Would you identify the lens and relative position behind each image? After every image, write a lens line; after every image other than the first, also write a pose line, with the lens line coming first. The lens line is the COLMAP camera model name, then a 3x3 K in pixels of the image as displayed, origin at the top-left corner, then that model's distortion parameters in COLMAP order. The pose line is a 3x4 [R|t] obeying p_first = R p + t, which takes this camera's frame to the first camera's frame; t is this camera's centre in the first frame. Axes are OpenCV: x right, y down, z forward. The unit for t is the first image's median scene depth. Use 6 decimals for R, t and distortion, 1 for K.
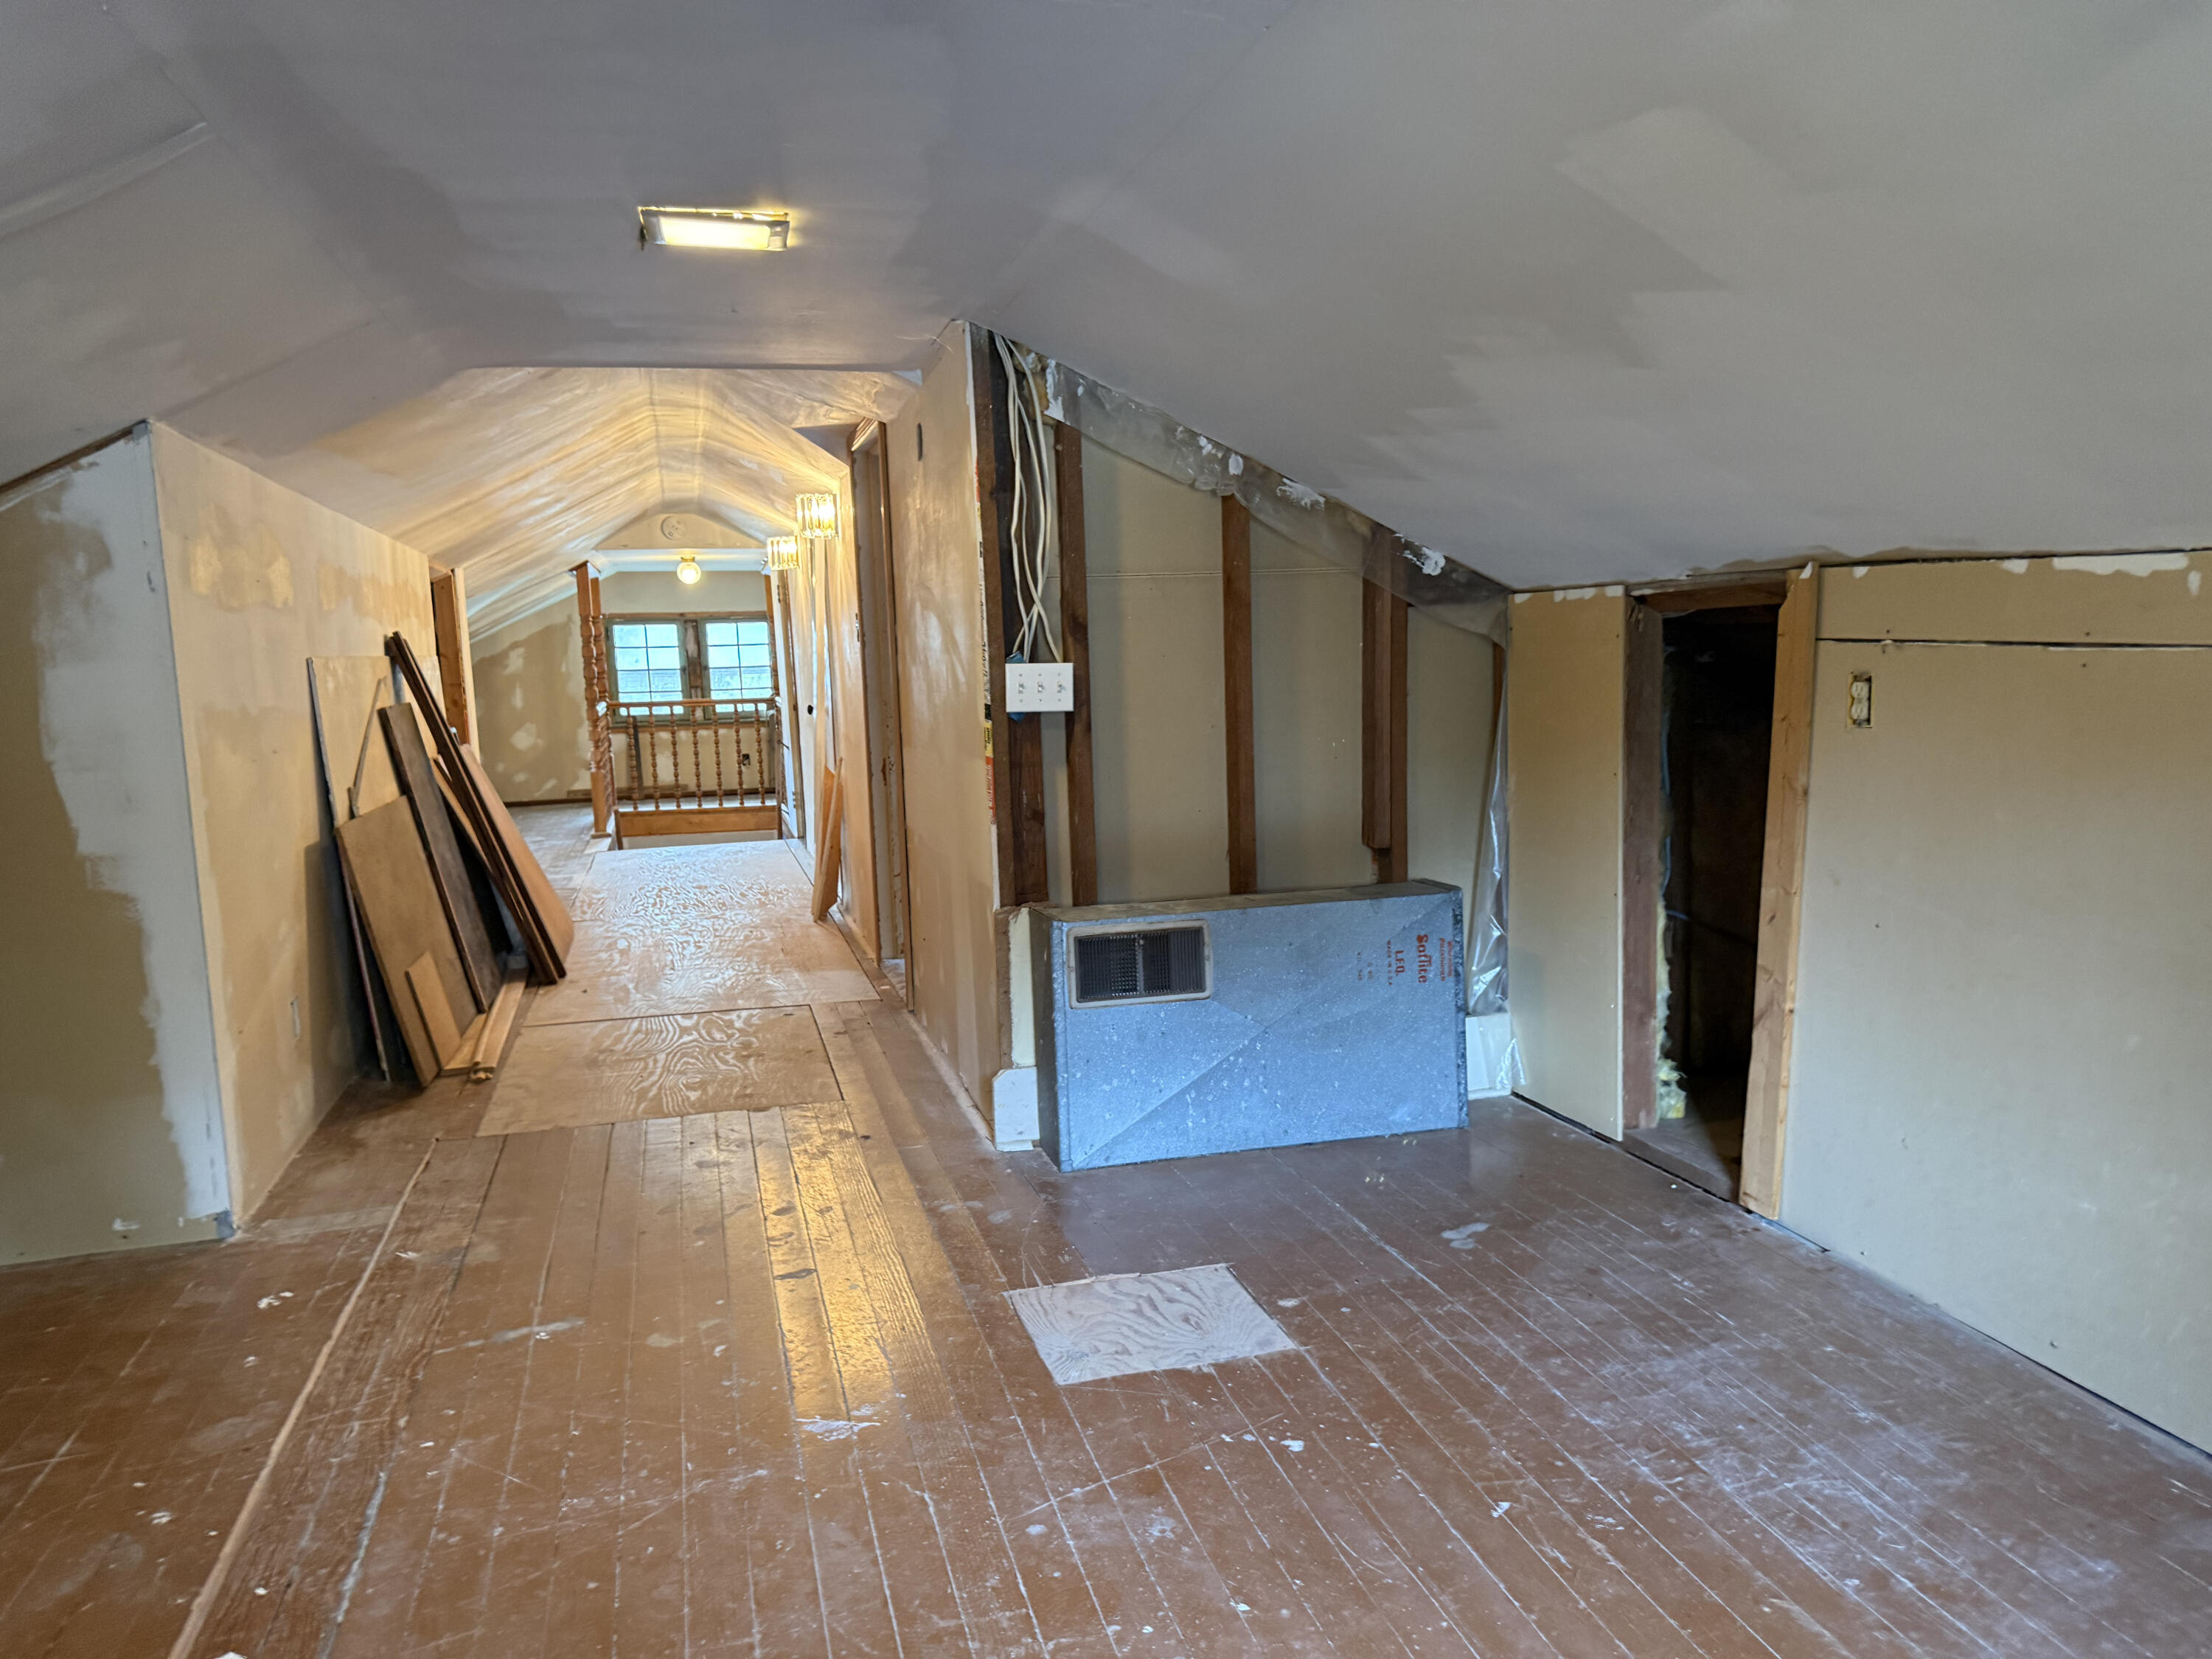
lens RADIAL K [[1606.9, 0, 1106.0], [0, 1606.9, 829.5], [0, 0, 1]] dist [-0.000209, -0.047918]
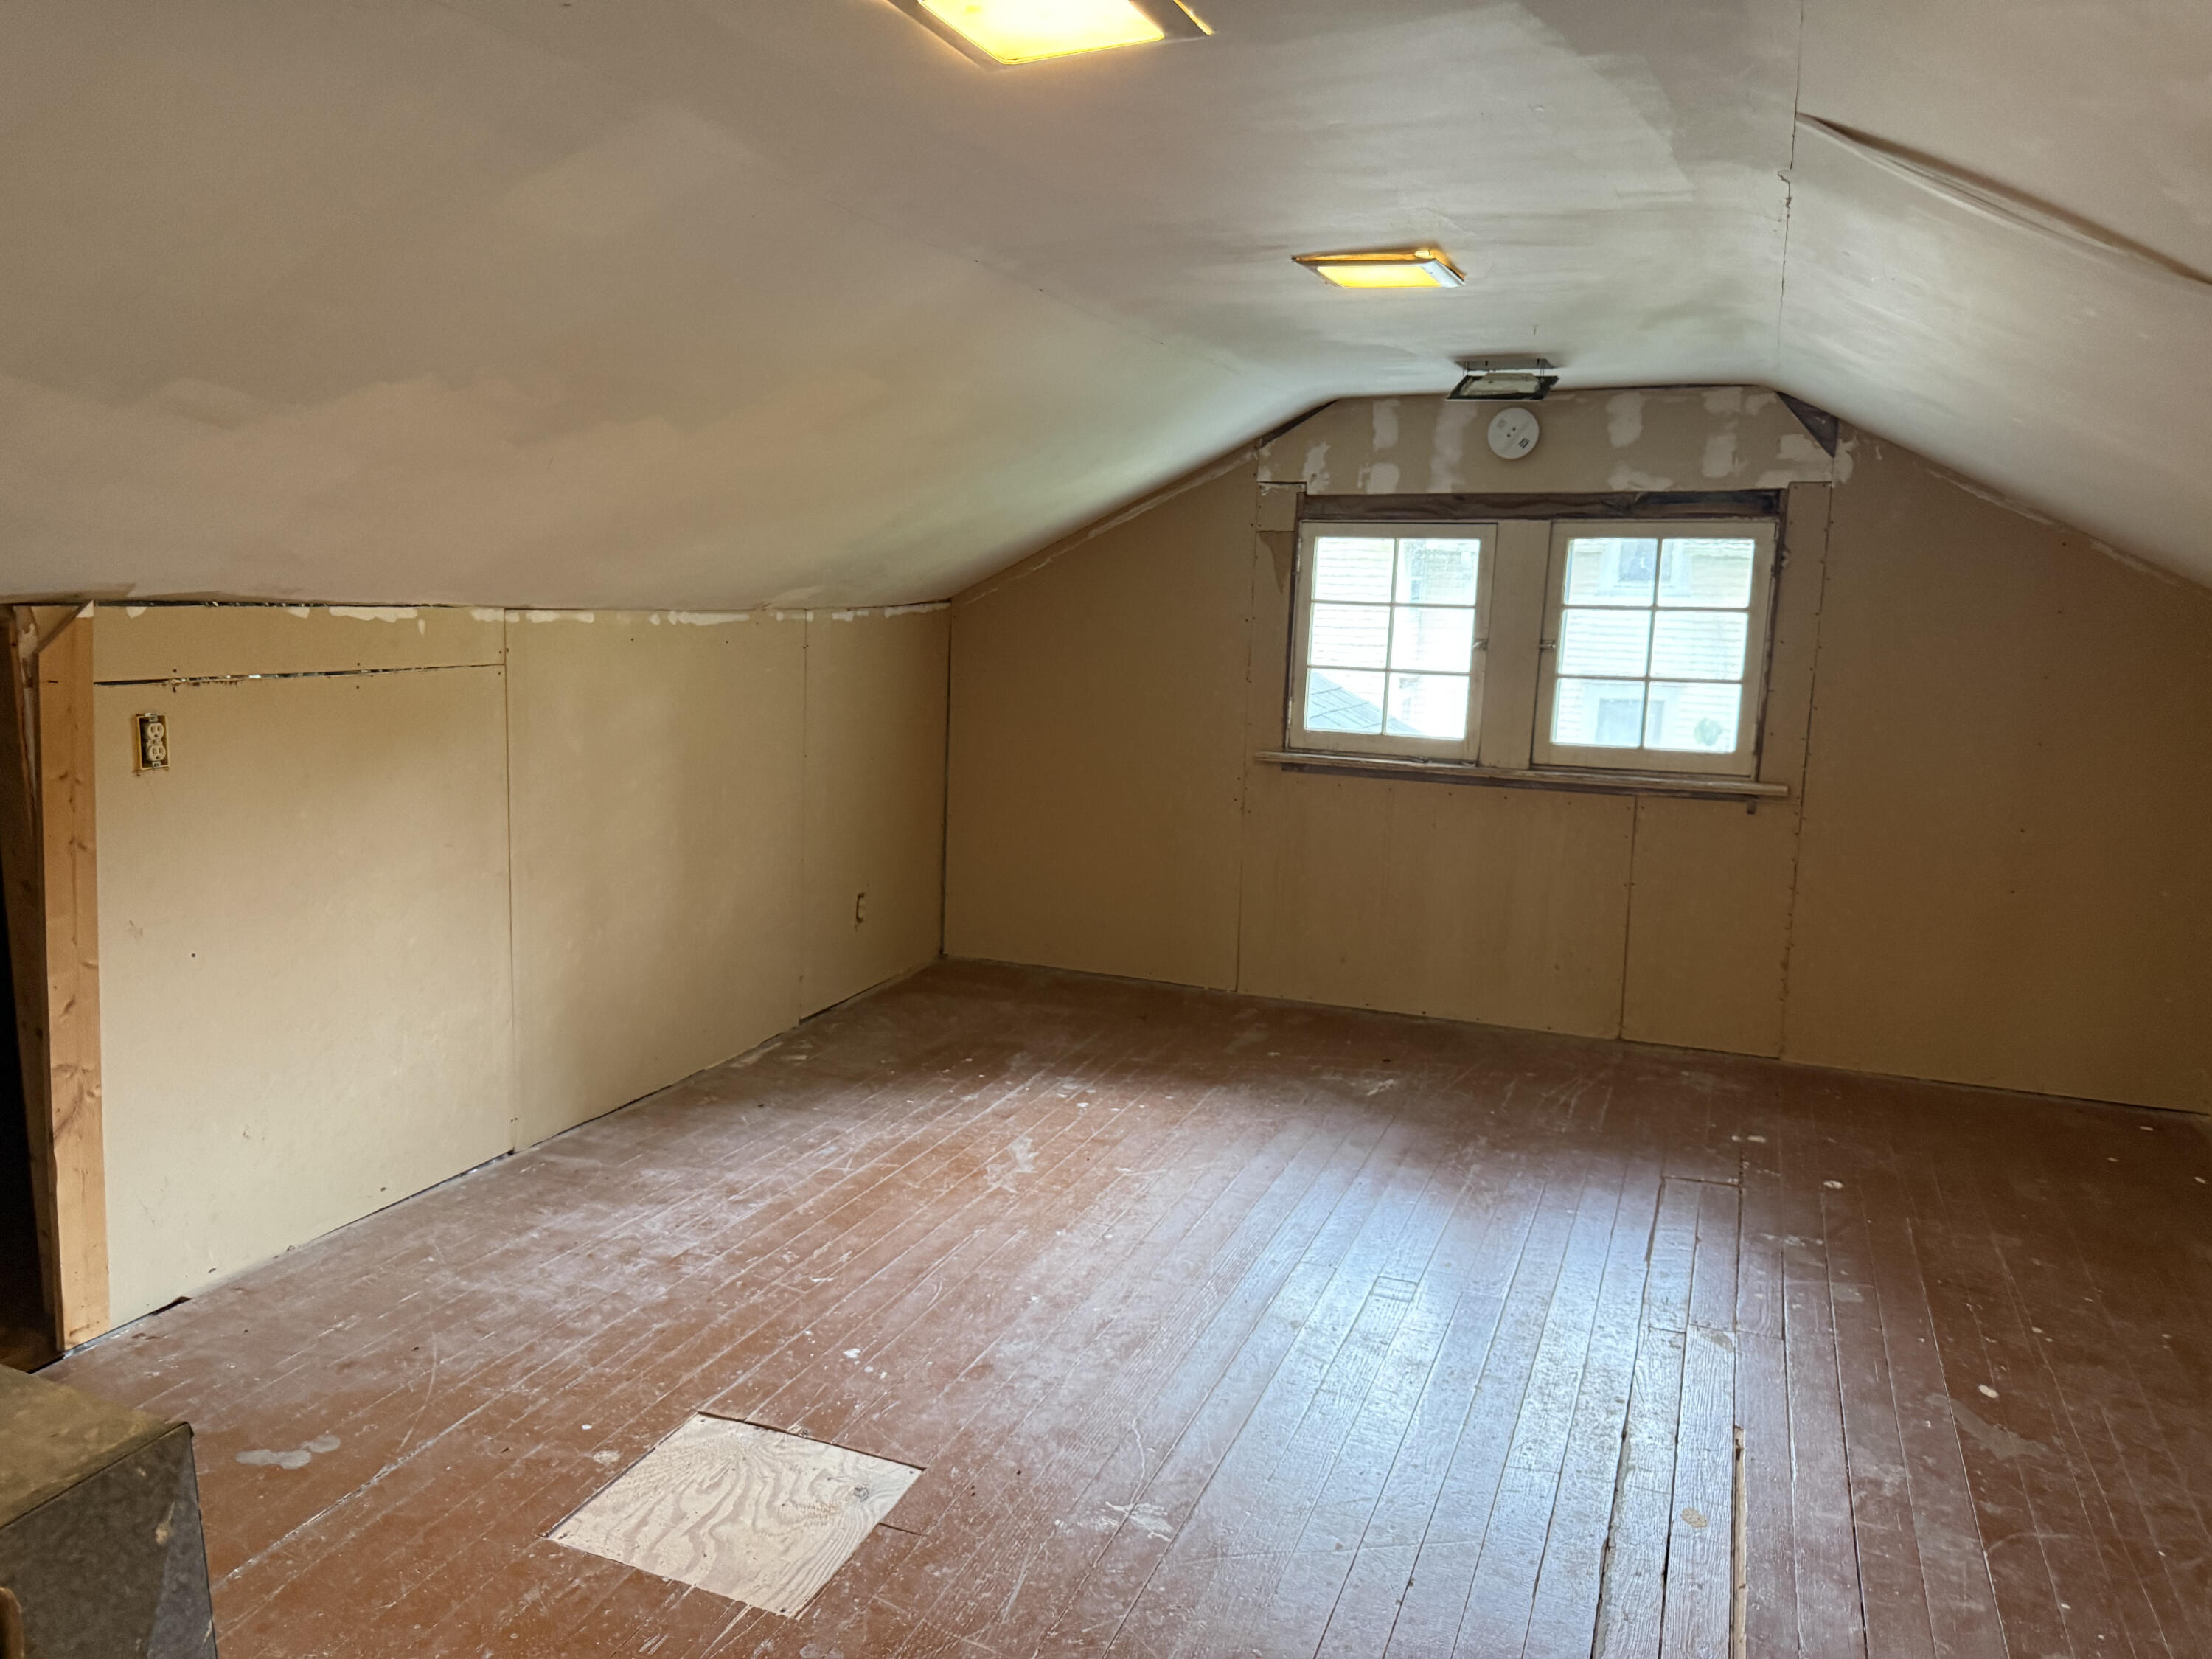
lens RADIAL K [[1606.9, 0, 1106.0], [0, 1606.9, 829.5], [0, 0, 1]] dist [-0.000209, -0.047918]
pose [[-0.813052, -0.092571, 0.574785, -0.640754], [0.059429, 0.968924, 0.240112, -0.255592], [-0.579150, 0.229382, -0.782284, 1.605263]]
